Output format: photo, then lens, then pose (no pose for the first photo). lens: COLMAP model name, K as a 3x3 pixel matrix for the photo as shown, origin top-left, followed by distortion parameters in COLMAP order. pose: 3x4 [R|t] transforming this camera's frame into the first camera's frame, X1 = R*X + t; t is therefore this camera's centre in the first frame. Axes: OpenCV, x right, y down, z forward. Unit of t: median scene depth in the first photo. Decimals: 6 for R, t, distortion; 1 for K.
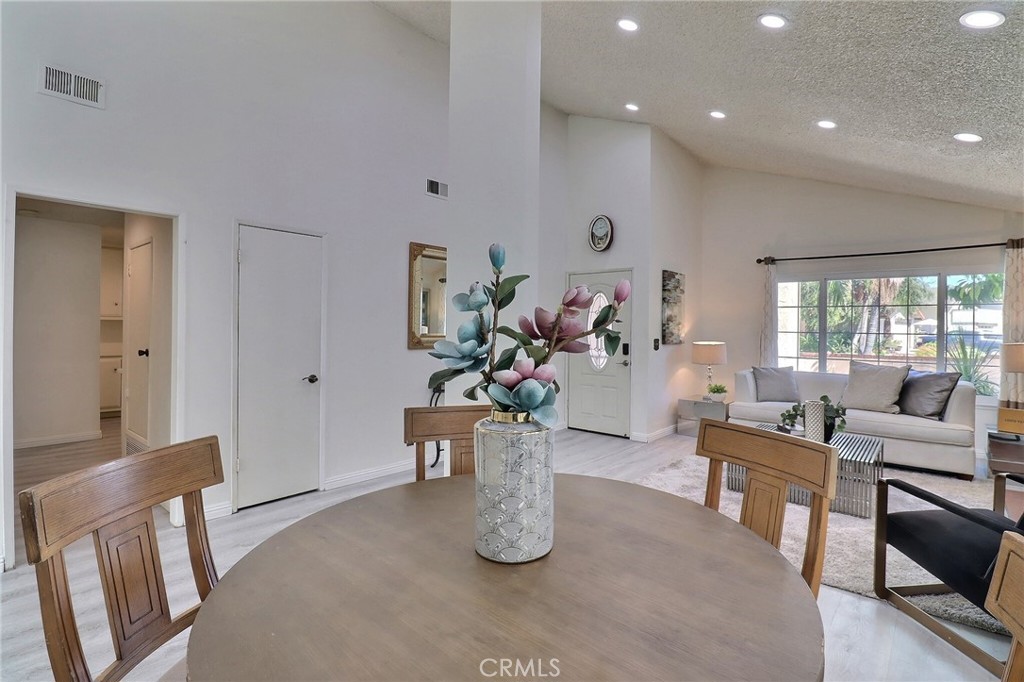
lens RADIAL K [[488.9, 0, 543.1], [0, 488.9, 327.4], [0, 0, 1]] dist [0.001483, -0.012959]
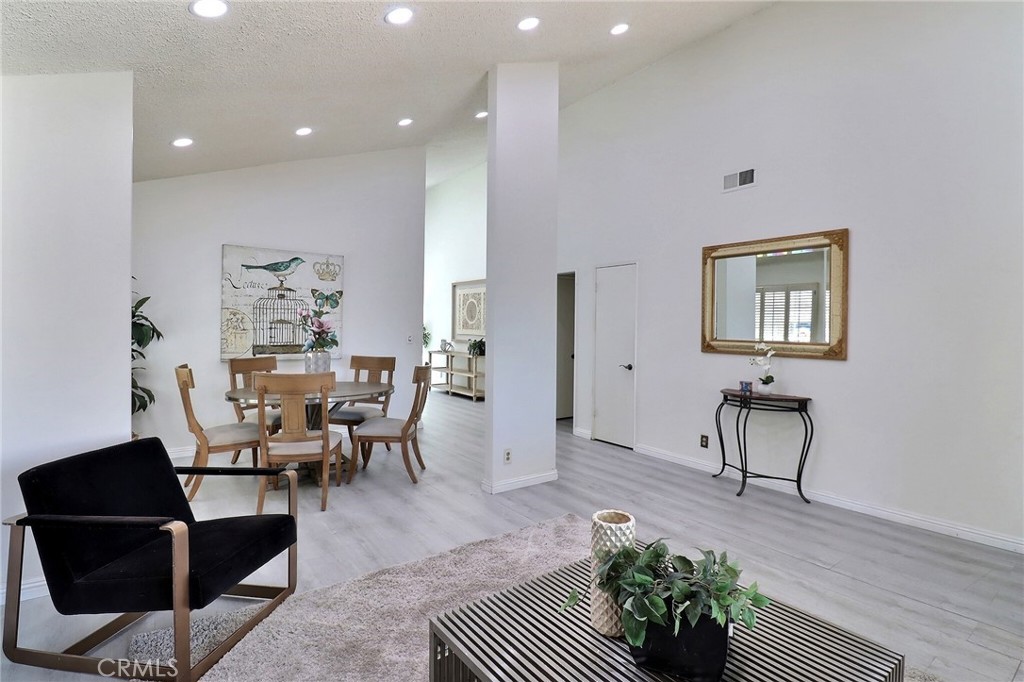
lens RADIAL K [[500.5, 0, 532.9], [0, 500.5, 328.3], [0, 0, 1]] dist [-0.018264, -0.000618]
pose [[-0.230279, -0.013143, -0.973036, 0.625838], [-0.017753, 0.999799, -0.009303, 0.007966], [0.972963, 0.015132, -0.230466, 0.679668]]
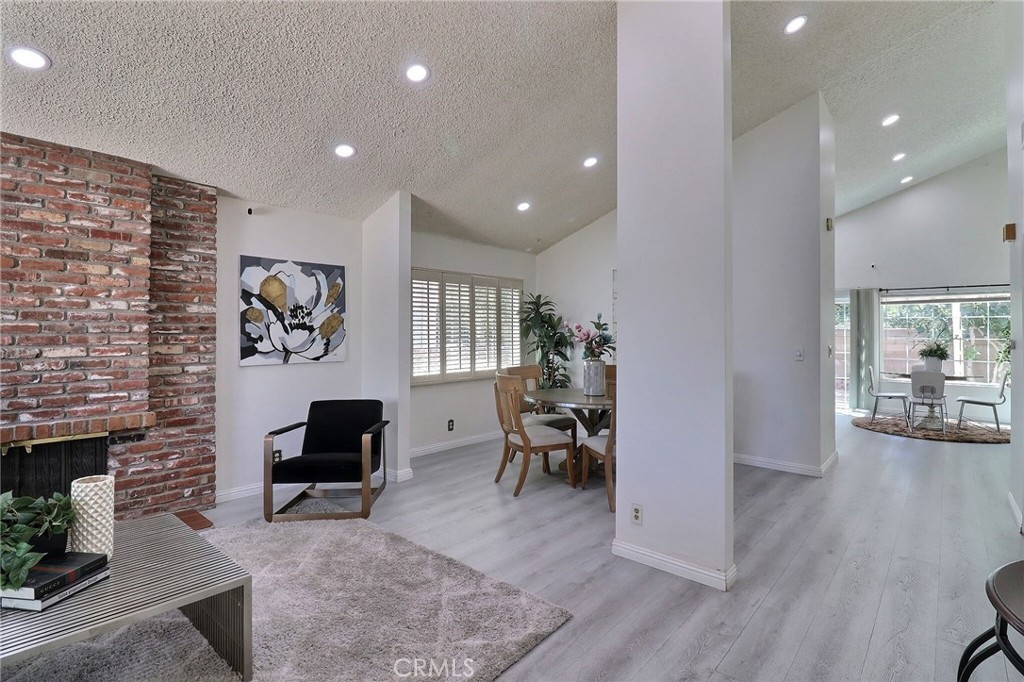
lens RADIAL K [[494.2, 0, 537.8], [0, 494.2, 328.3], [0, 0, 1]] dist [0.000423, -0.012017]
pose [[-0.999708, -0.016896, 0.017294, 0.066216], [-0.017040, 0.999821, -0.008207, -0.002760], [-0.017152, -0.008499, -0.999817, 0.986880]]
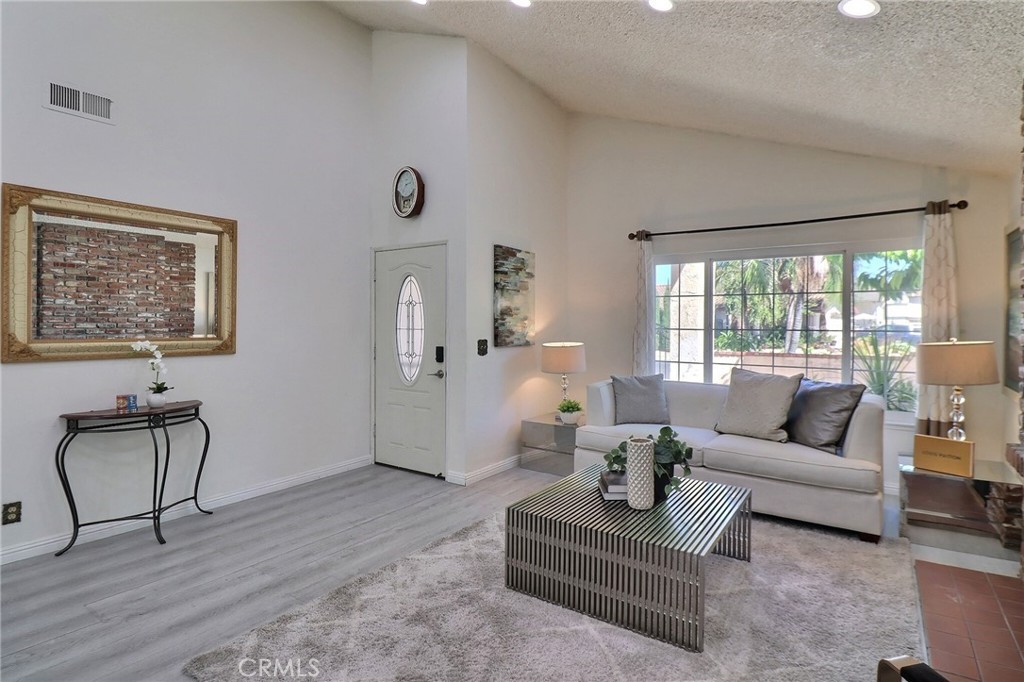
lens RADIAL K [[510.0, 0, 549.1], [0, 510.0, 326.4], [0, 0, 1]] dist [-0.000111, -0.009211]
pose [[0.993310, -0.007006, 0.115269, 0.240280], [0.006485, 0.999967, 0.004899, 0.000868], [-0.115299, -0.004119, 0.993322, 0.238990]]
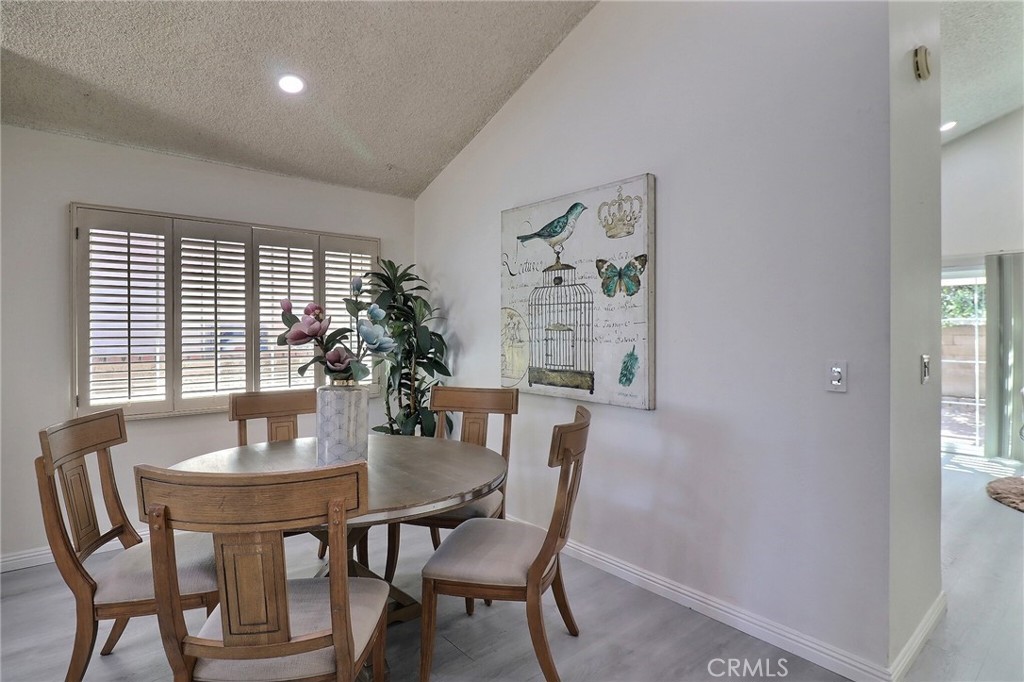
lens RADIAL K [[536.8, 0, 538.4], [0, 536.8, 326.7], [0, 0, 1]] dist [-0.000069, -0.000050]
pose [[-0.988263, -0.015242, 0.152000, -0.203772], [-0.015827, 0.999871, -0.002636, -0.003014], [-0.151940, -0.005011, -0.988377, 0.557268]]
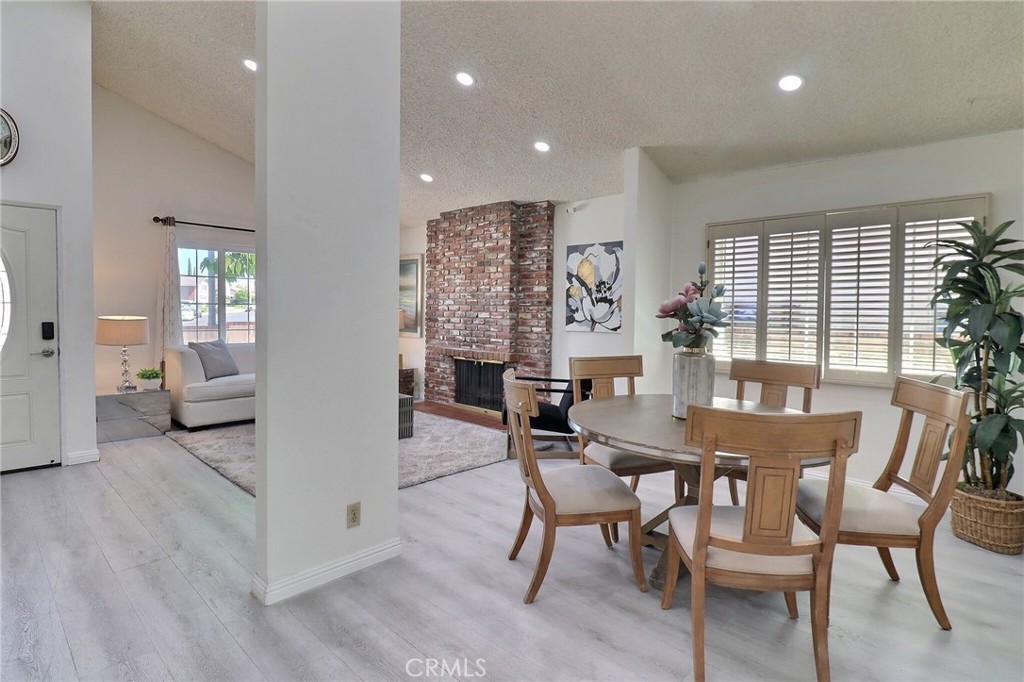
lens RADIAL K [[525.2, 0, 528.2], [0, 525.2, 327.7], [0, 0, 1]] dist [-0.000811, -0.010789]
pose [[0.071535, -0.049197, 0.996224, -0.466653], [-0.011498, 0.998676, 0.050143, -0.001599], [-0.997372, -0.015041, 0.070875, 0.315783]]
